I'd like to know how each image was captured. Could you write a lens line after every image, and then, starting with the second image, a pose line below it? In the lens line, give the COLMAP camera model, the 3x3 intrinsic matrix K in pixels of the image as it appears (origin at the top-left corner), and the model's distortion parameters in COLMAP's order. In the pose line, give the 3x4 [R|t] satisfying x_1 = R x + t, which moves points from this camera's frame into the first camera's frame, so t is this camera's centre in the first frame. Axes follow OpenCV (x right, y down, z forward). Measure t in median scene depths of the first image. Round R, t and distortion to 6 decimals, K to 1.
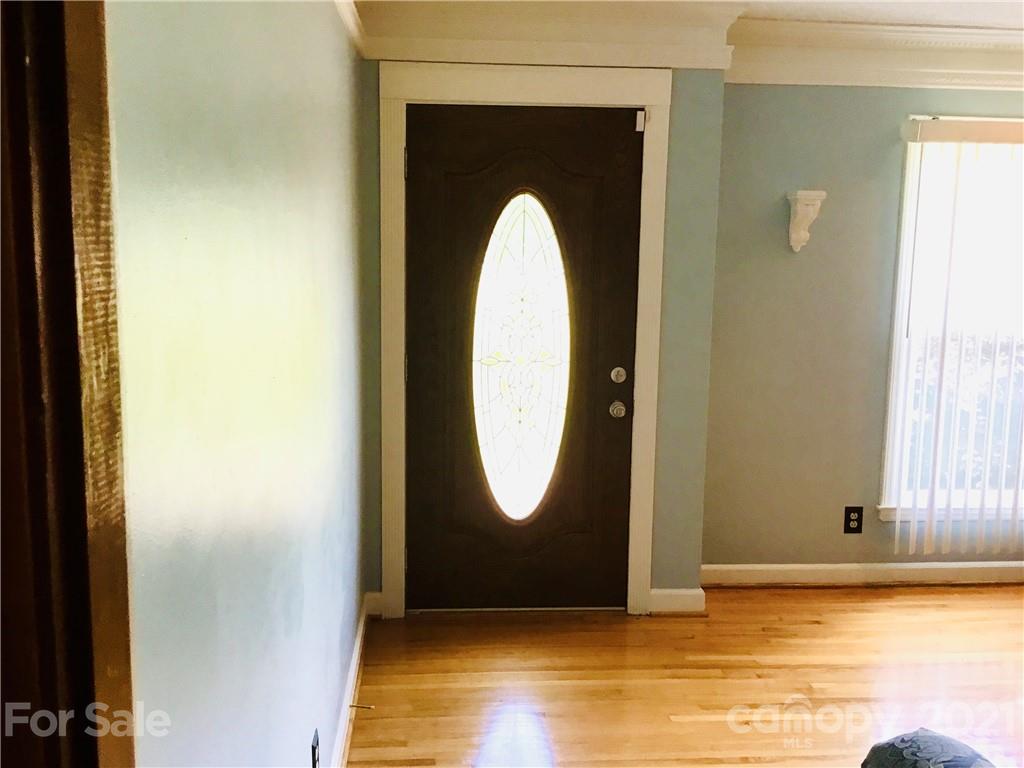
lens RADIAL K [[988.9, 0, 512.0], [0, 988.9, 384.0], [0, 0, 1]] dist [0.080577, -0.278741]
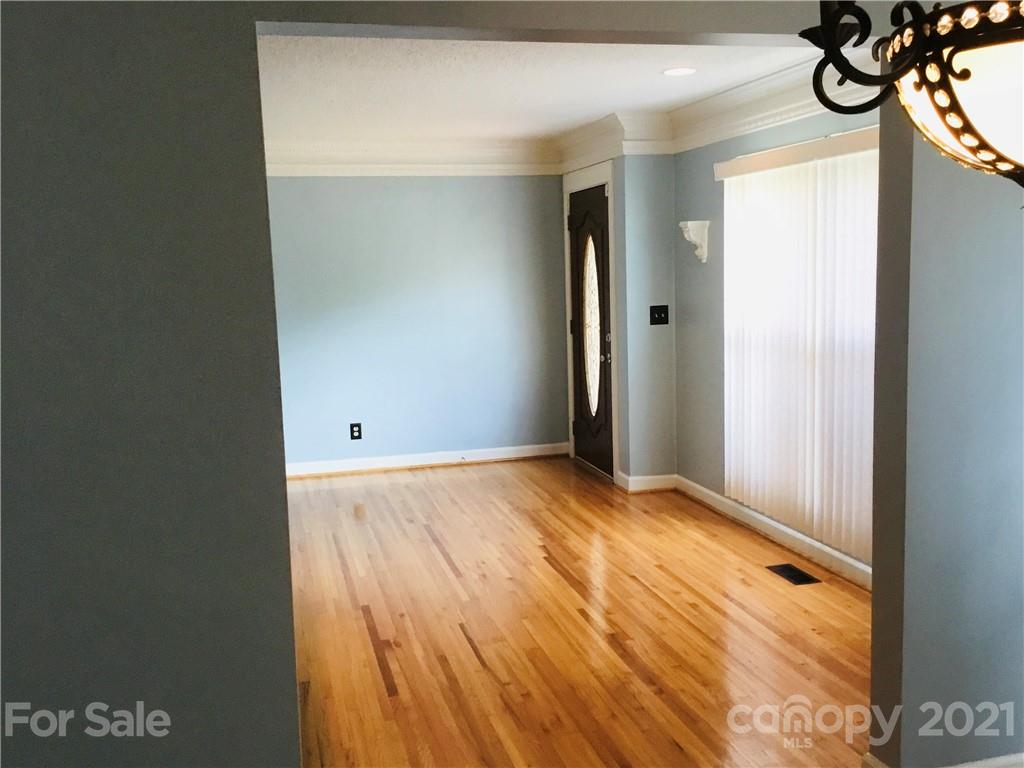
lens RADIAL K [[988.9, 0, 512.0], [0, 988.9, 384.0], [0, 0, 1]] dist [0.080577, -0.278741]
pose [[0.180660, 0.099211, -0.978529, 1.607805], [-0.112279, 0.990476, 0.079693, -0.042853], [0.977116, 0.095471, 0.190079, 0.474840]]
